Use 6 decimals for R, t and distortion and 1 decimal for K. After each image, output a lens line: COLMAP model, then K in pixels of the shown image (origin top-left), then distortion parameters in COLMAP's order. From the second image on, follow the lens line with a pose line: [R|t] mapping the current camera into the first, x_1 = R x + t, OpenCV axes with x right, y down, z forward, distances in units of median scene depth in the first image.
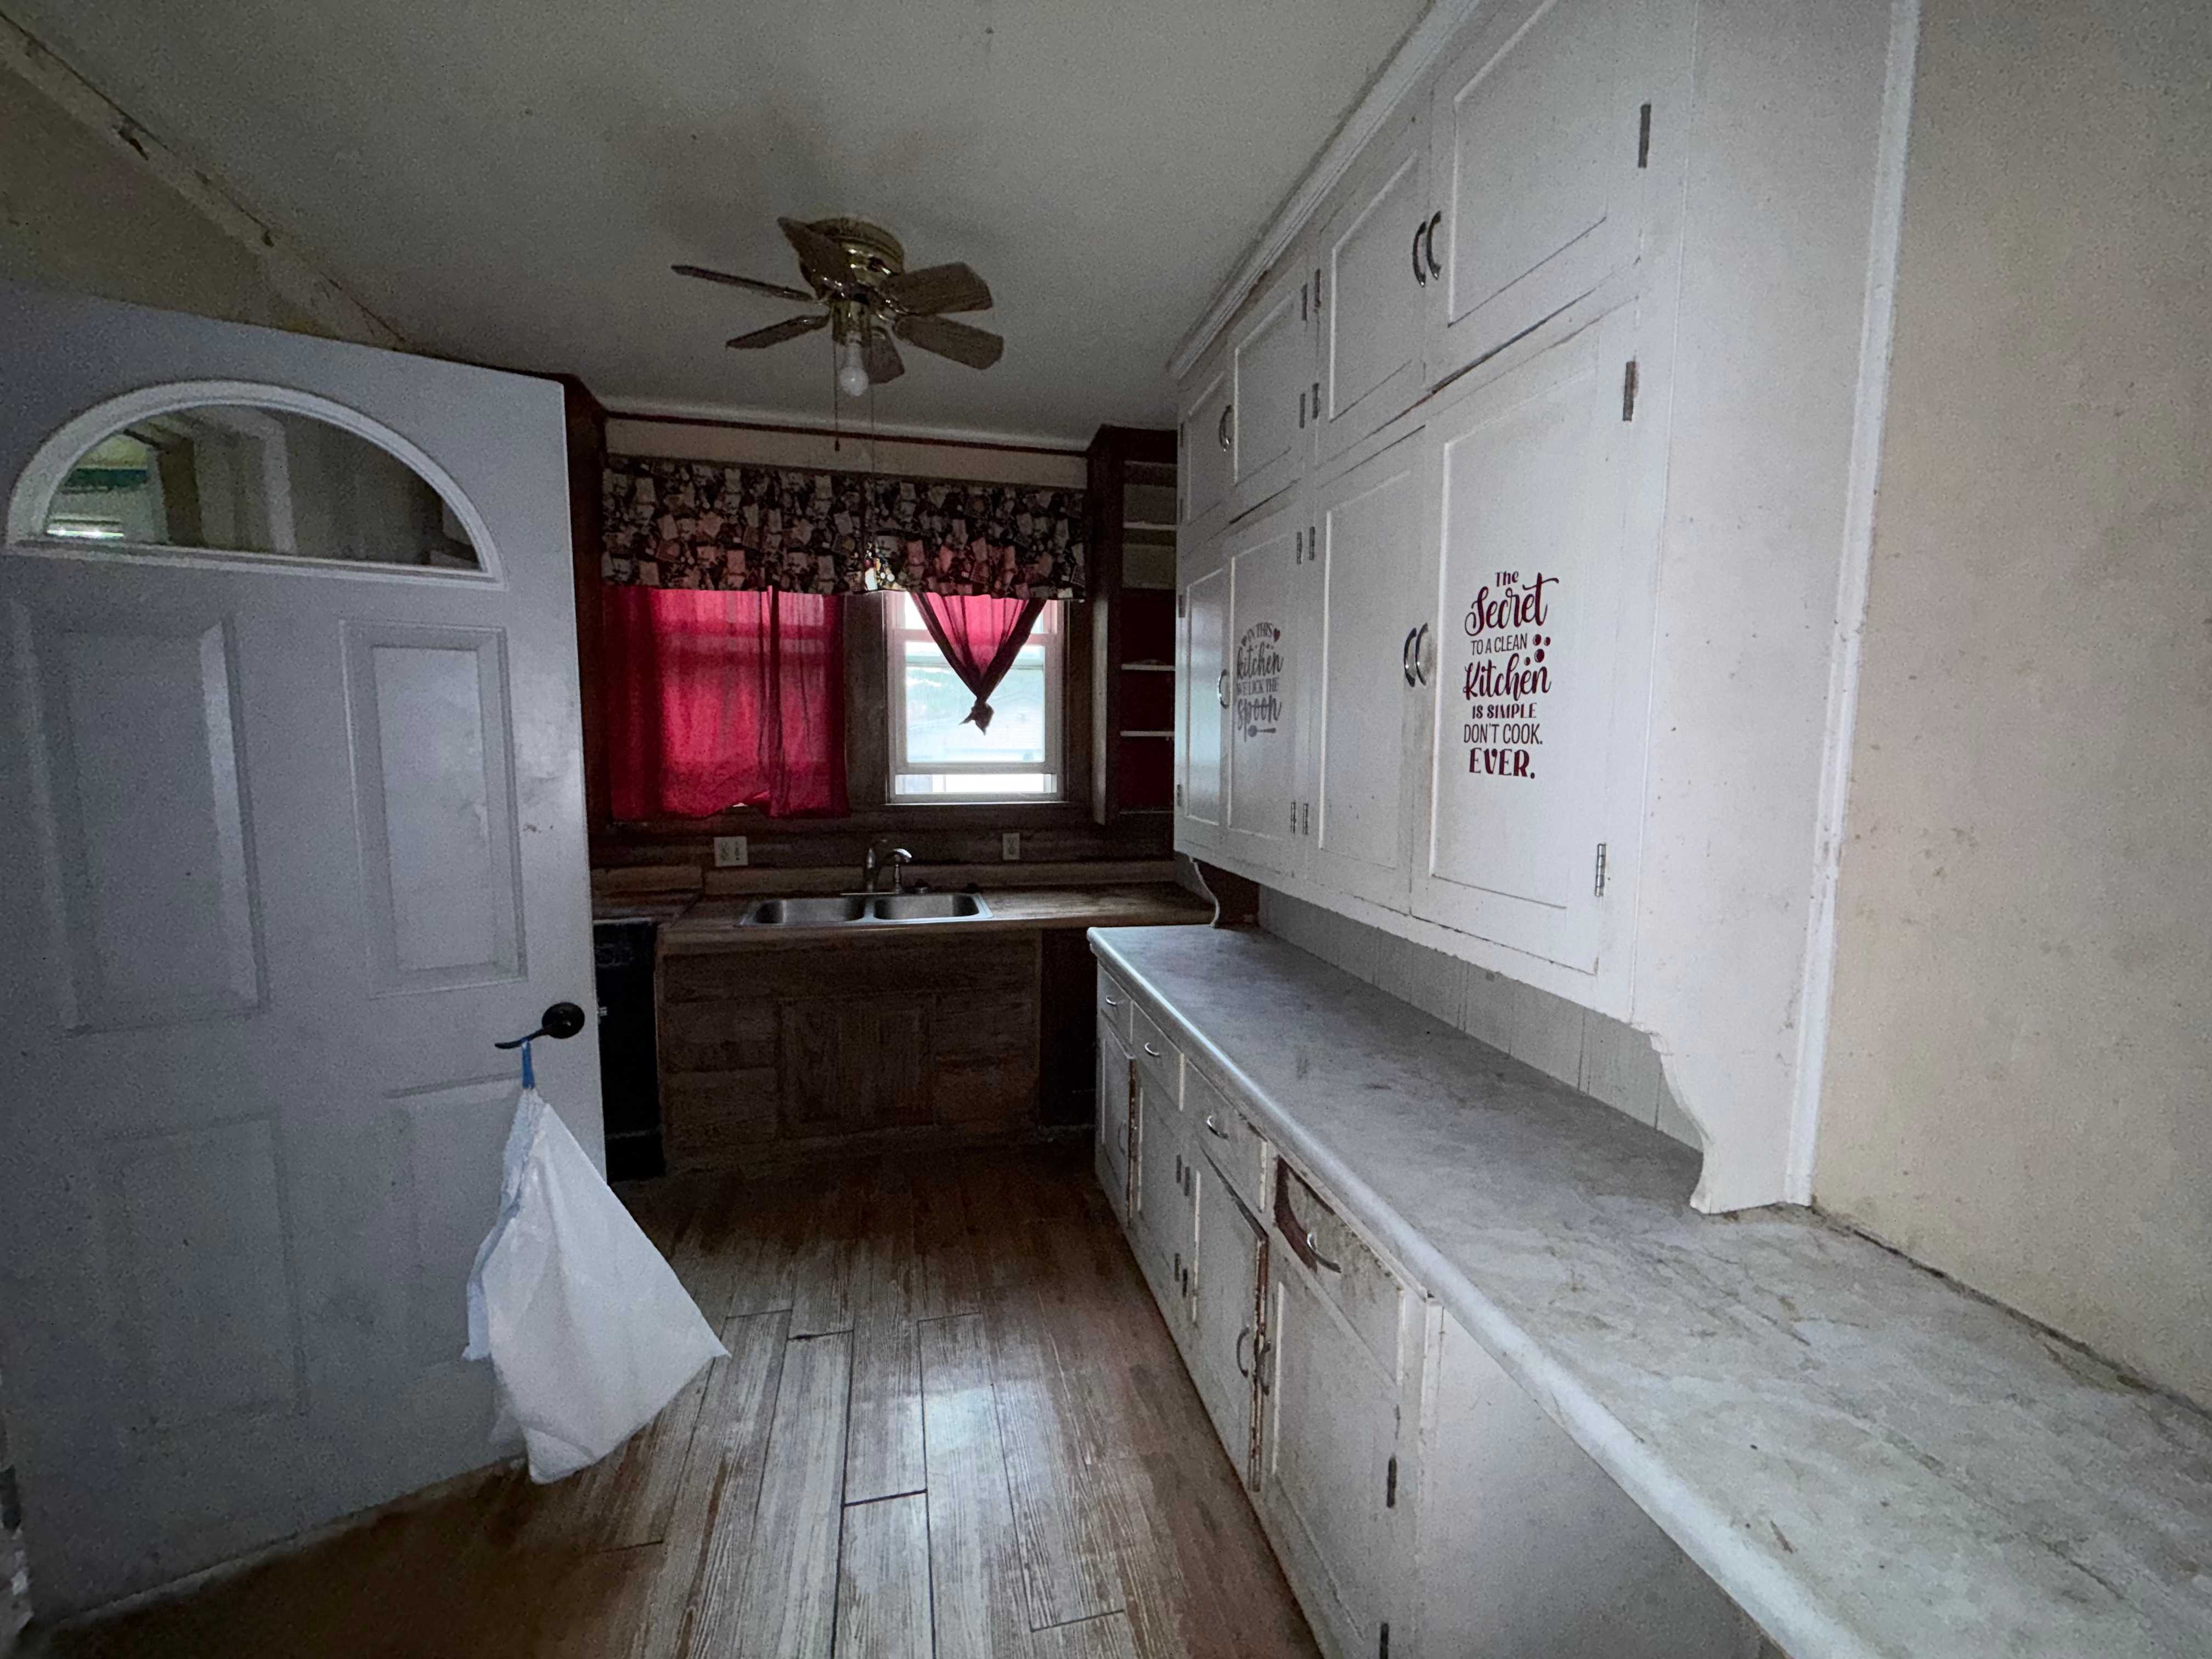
lens RADIAL K [[871.4, 0, 1103.6], [0, 871.4, 834.8], [0, 0, 1]] dist [-0.003166, 0.001306]
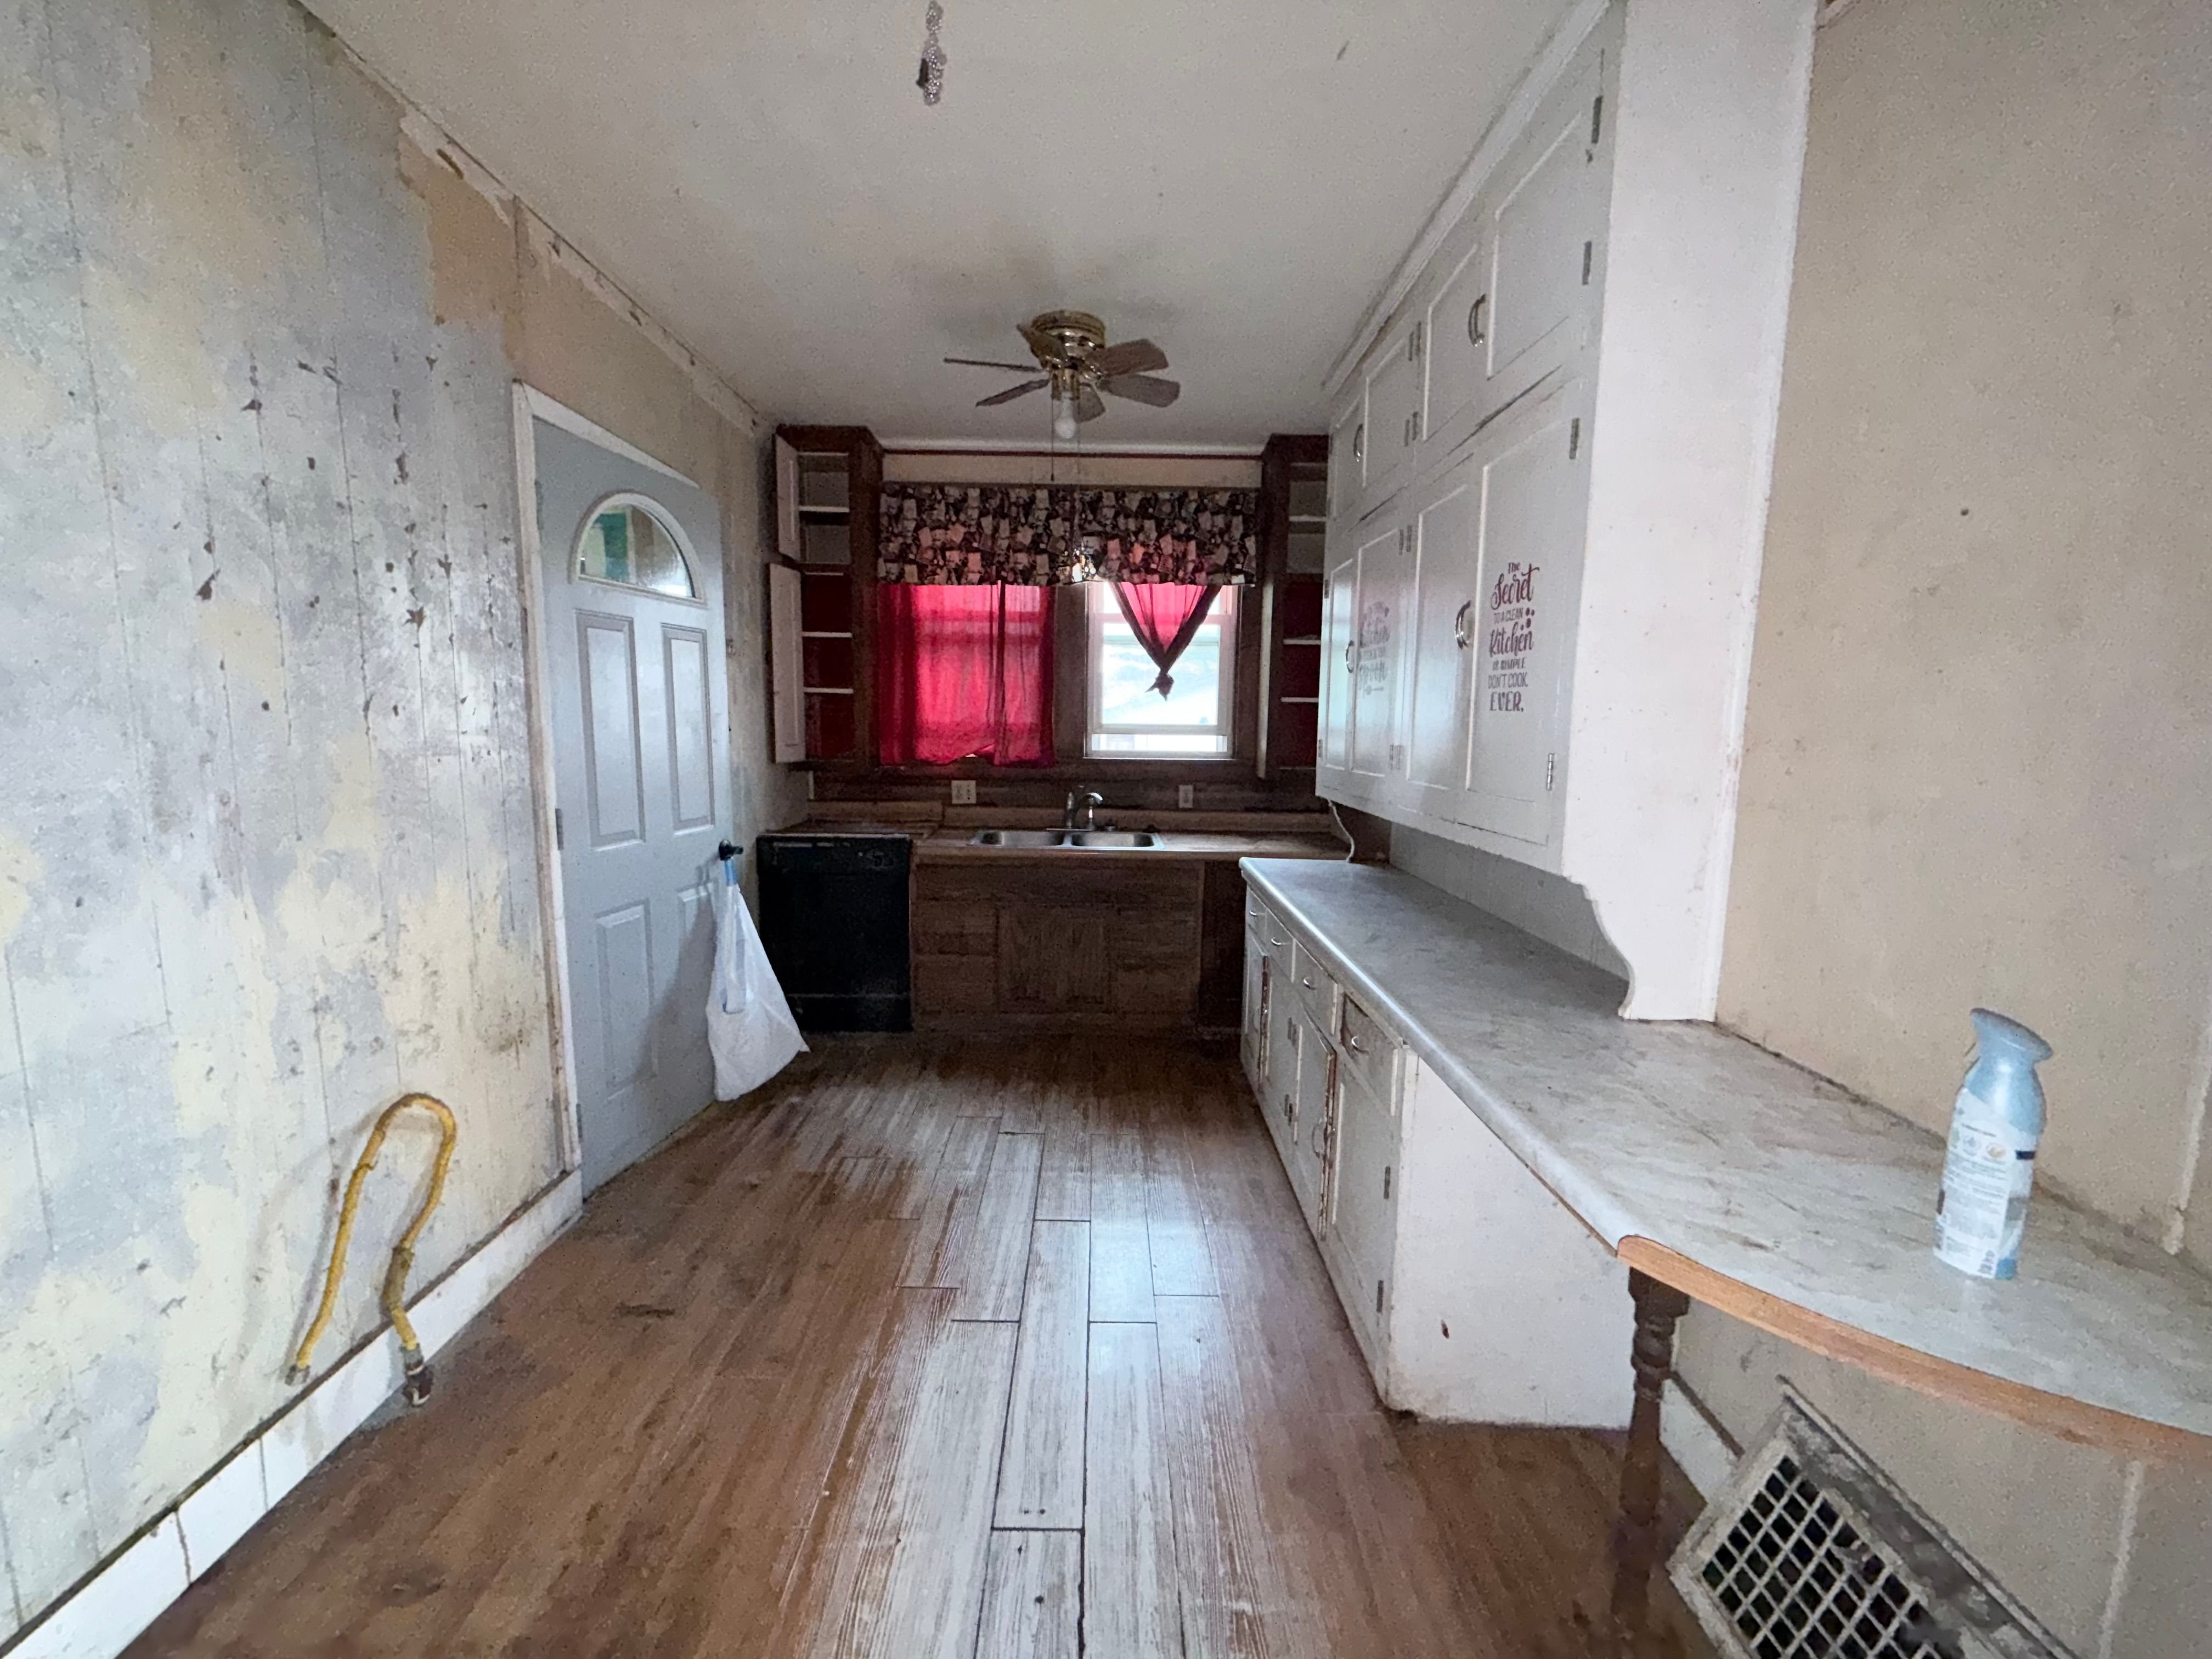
lens RADIAL K [[871.4, 0, 1107.6], [0, 871.4, 833.0], [0, 0, 1]] dist [-0.003166, 0.001306]
pose [[0.974166, 0.035371, -0.223045, 0.091290], [-0.031285, 0.999272, 0.021828, 0.066836], [0.223655, -0.014286, 0.974564, -0.284890]]
